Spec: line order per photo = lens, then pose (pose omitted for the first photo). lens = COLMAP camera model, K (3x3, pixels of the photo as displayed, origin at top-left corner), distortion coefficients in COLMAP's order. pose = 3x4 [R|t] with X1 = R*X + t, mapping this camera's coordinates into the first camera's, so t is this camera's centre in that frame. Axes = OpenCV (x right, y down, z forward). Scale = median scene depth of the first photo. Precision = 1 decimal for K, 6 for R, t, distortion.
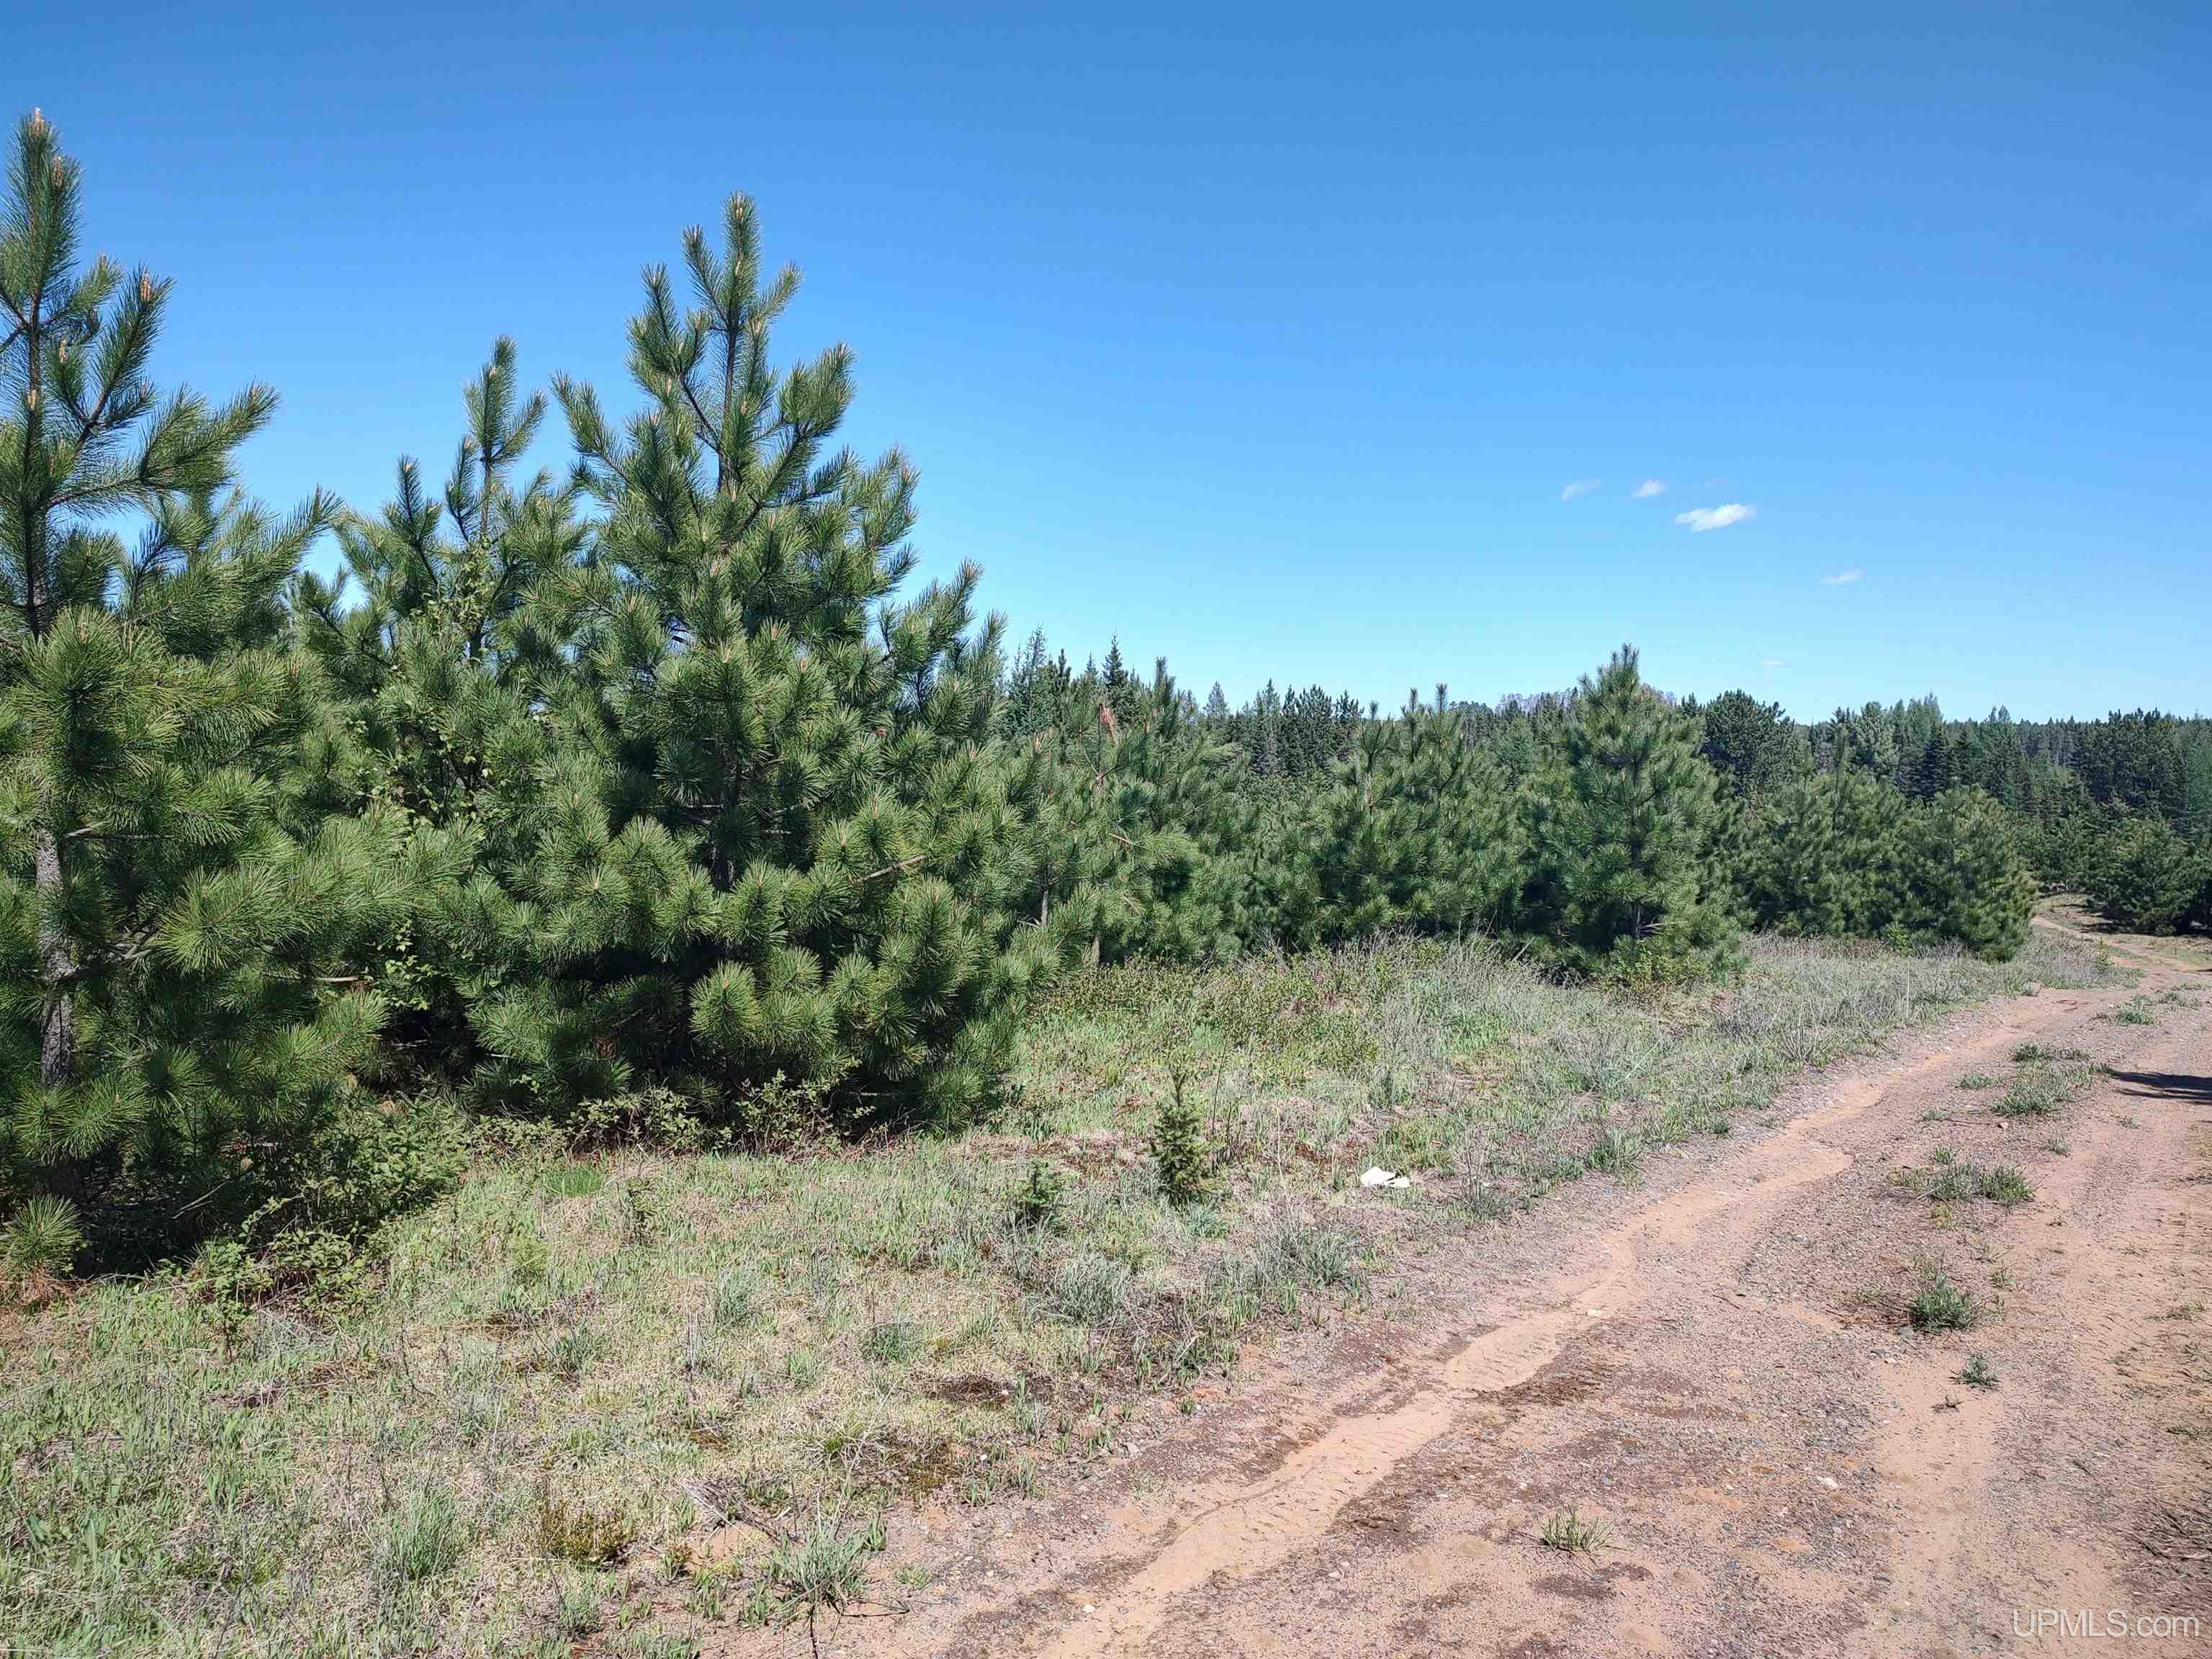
lens RADIAL K [[1567.1, 0, 1112.1], [0, 1567.1, 837.4], [0, 0, 1]] dist [0.053270, -0.062944]
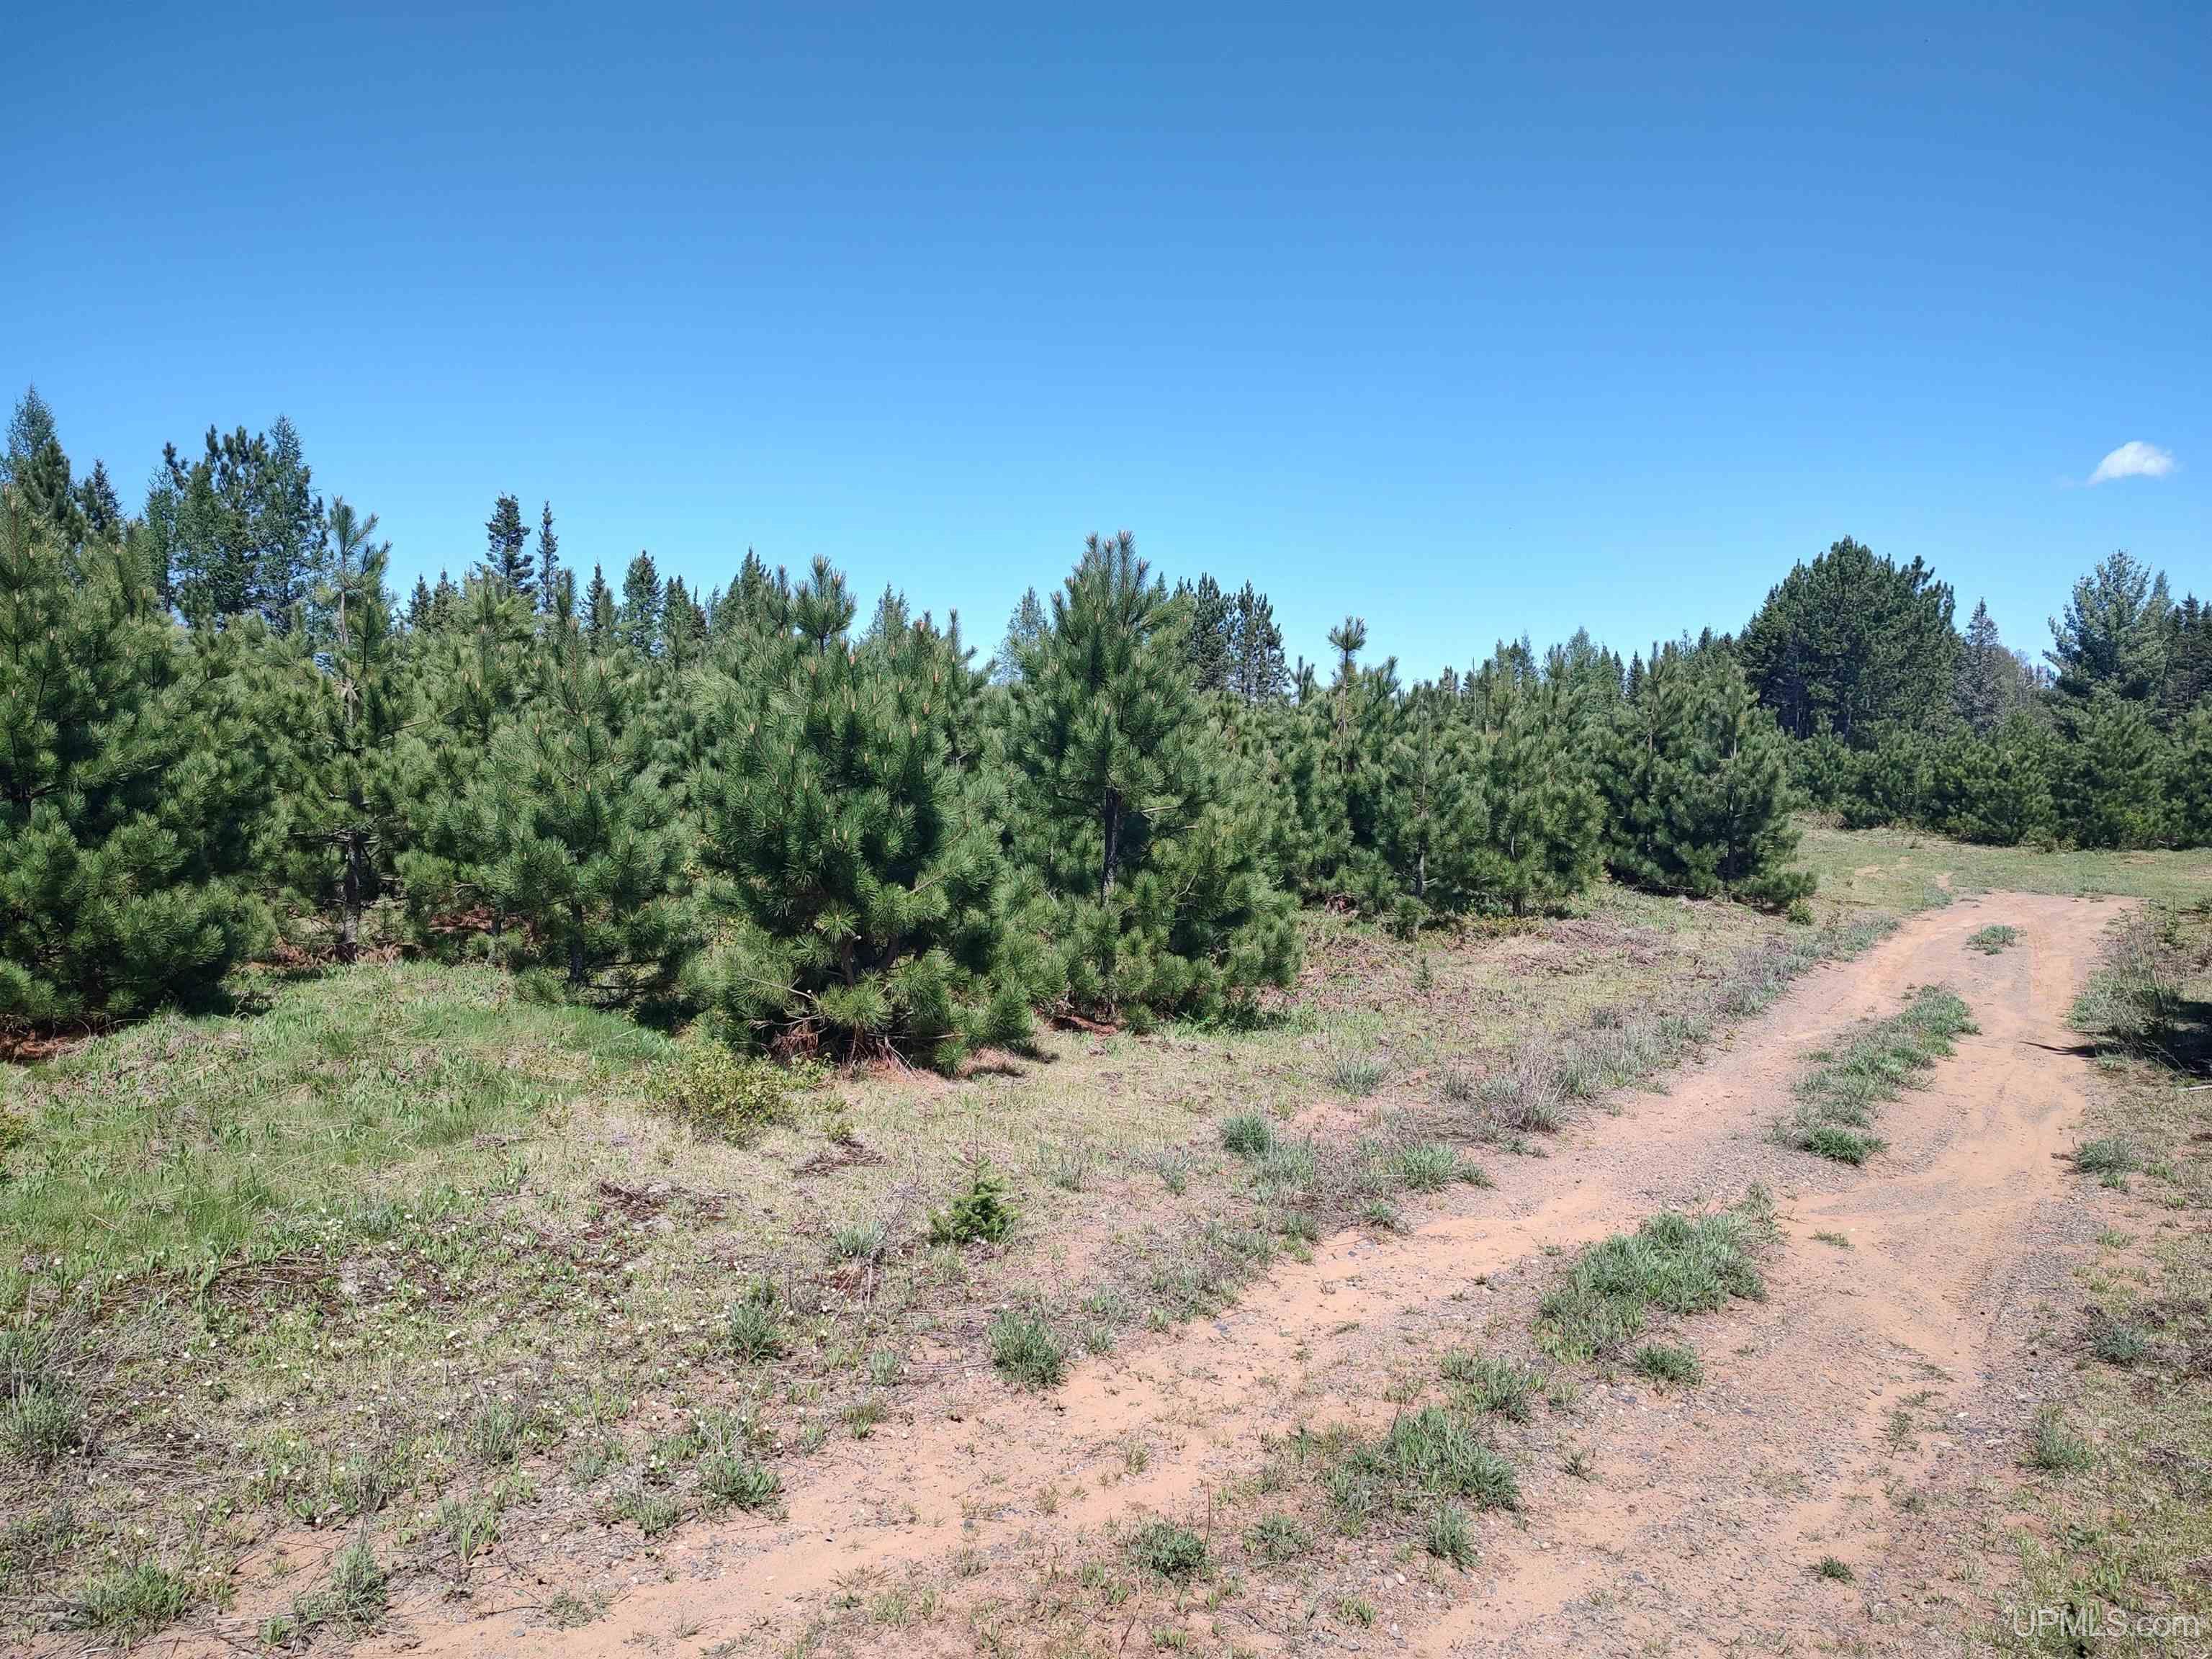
lens RADIAL K [[1567.1, 0, 1112.1], [0, 1567.1, 837.4], [0, 0, 1]] dist [0.053270, -0.062944]
pose [[0.973013, 0.004106, -0.230712, 1.109824], [-0.004759, 0.999986, -0.002271, 0.066882], [0.230699, 0.003308, 0.973019, 1.579680]]
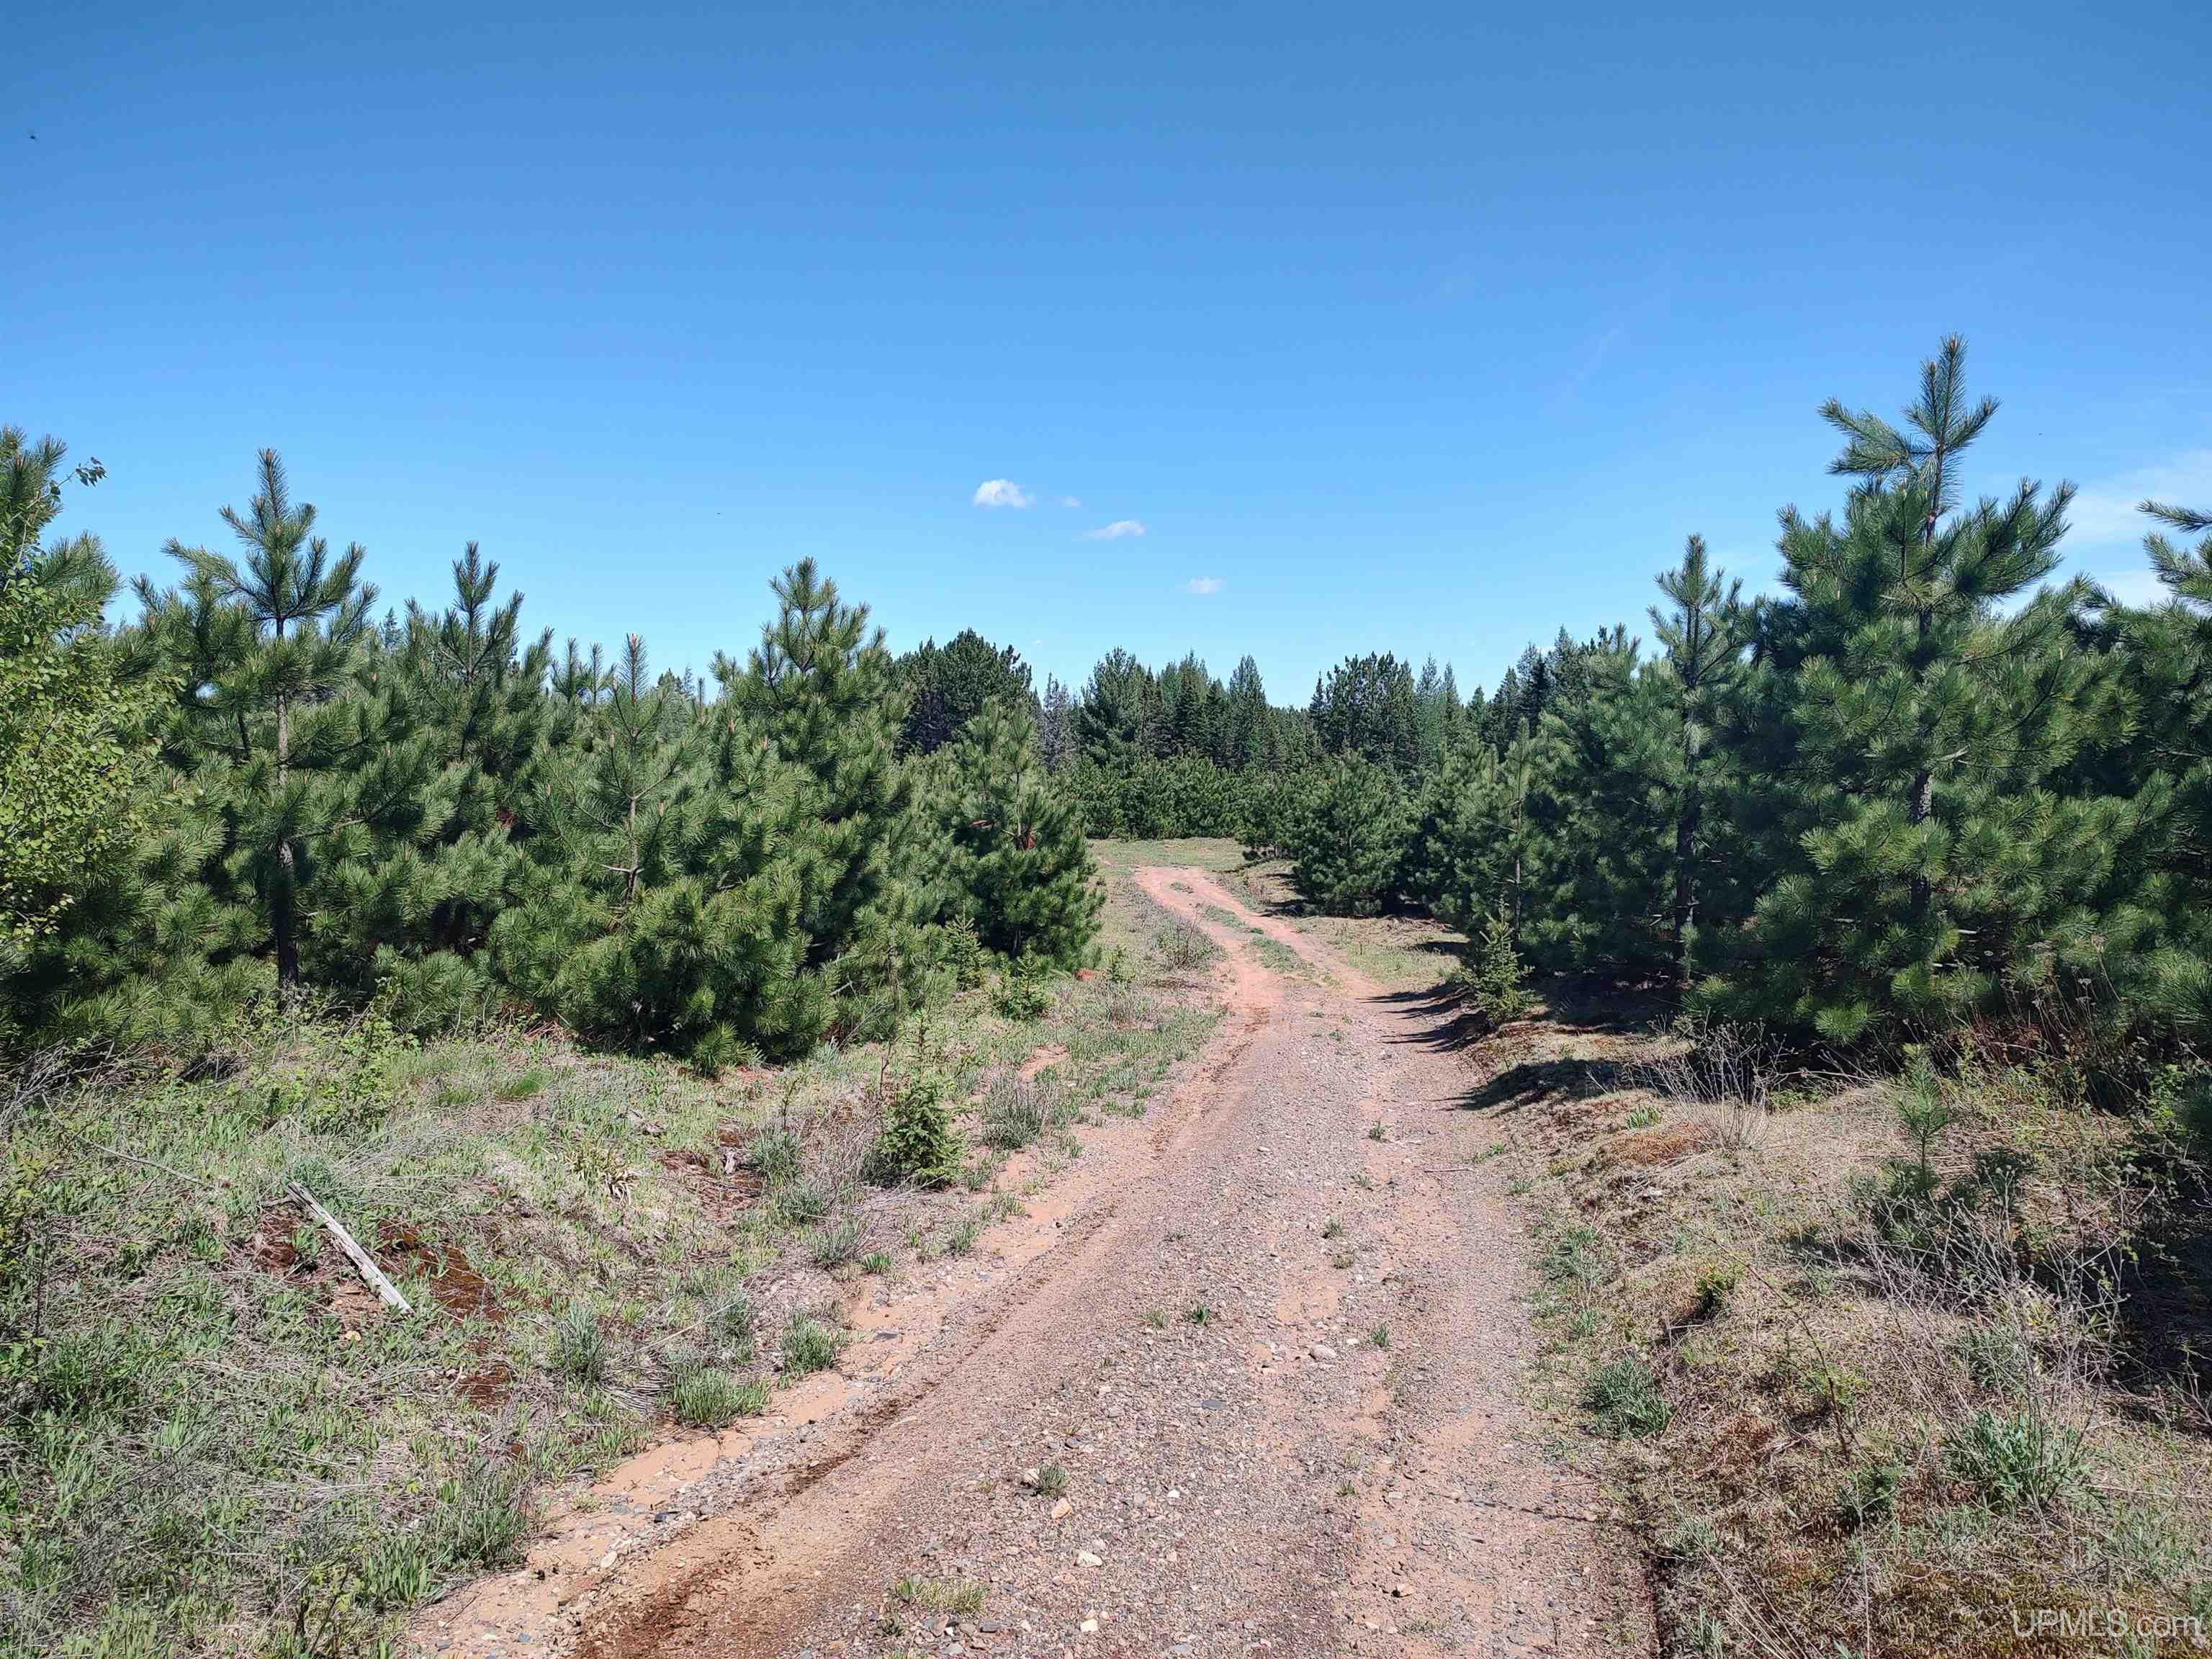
lens RADIAL K [[1567.1, 0, 1112.1], [0, 1567.1, 837.4], [0, 0, 1]] dist [0.053270, -0.062944]
pose [[0.925510, -0.026037, 0.377826, 0.624510], [0.023758, 0.999661, 0.010693, 0.037015], [-0.377977, -0.000921, 0.925815, 0.842662]]
